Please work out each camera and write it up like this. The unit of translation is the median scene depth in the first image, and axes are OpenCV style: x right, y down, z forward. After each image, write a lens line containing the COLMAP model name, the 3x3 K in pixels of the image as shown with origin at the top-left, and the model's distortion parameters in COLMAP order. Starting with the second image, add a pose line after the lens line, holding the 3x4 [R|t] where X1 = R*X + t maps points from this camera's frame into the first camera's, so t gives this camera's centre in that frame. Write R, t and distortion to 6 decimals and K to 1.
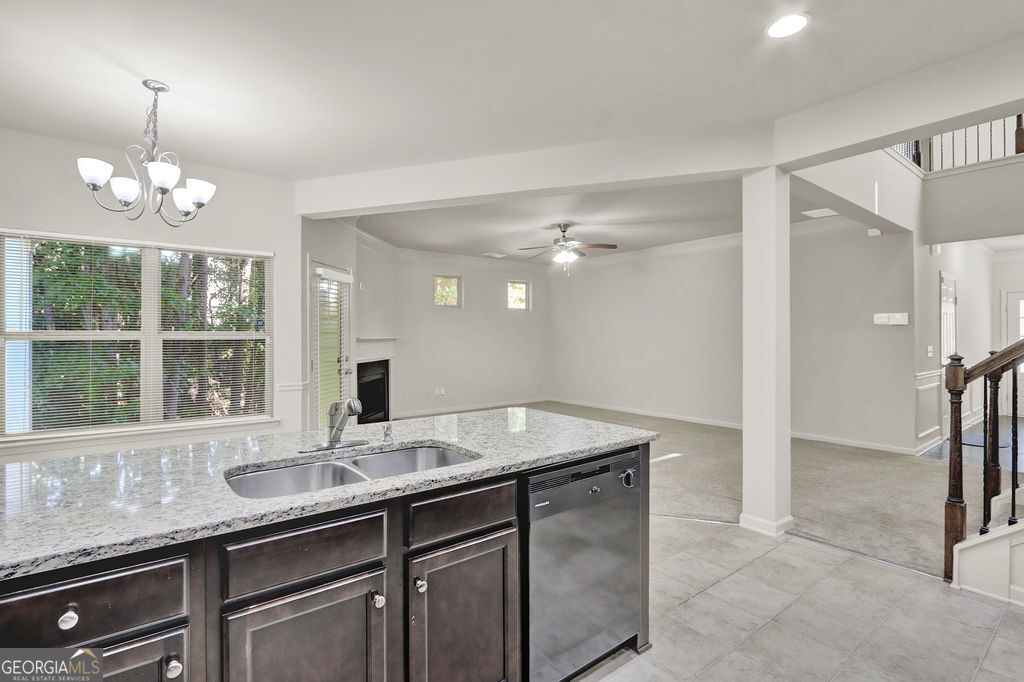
lens RADIAL K [[483.0, 0, 504.3], [0, 483.0, 335.6], [0, 0, 1]] dist [-0.013600, 0.000660]
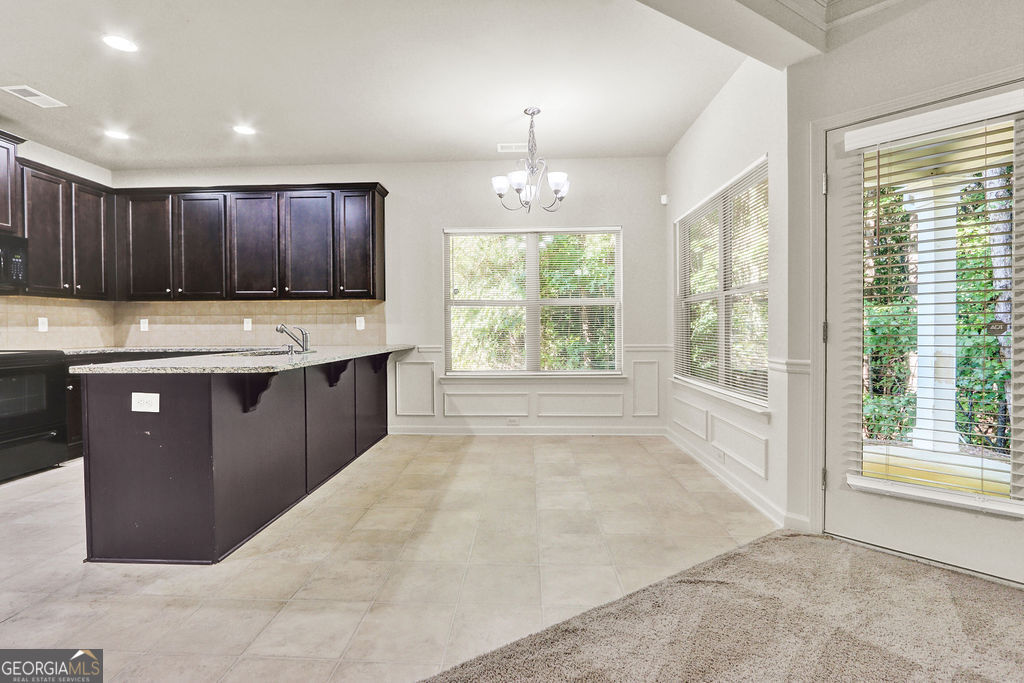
lens RADIAL K [[483.0, 0, 504.3], [0, 483.0, 336.1], [0, 0, 1]] dist [-0.013600, 0.000660]
pose [[-0.644659, 0.017644, -0.764267, 0.197844], [0.009357, 0.999841, 0.015189, 0.047781], [0.764413, 0.002640, -0.644721, 0.940029]]
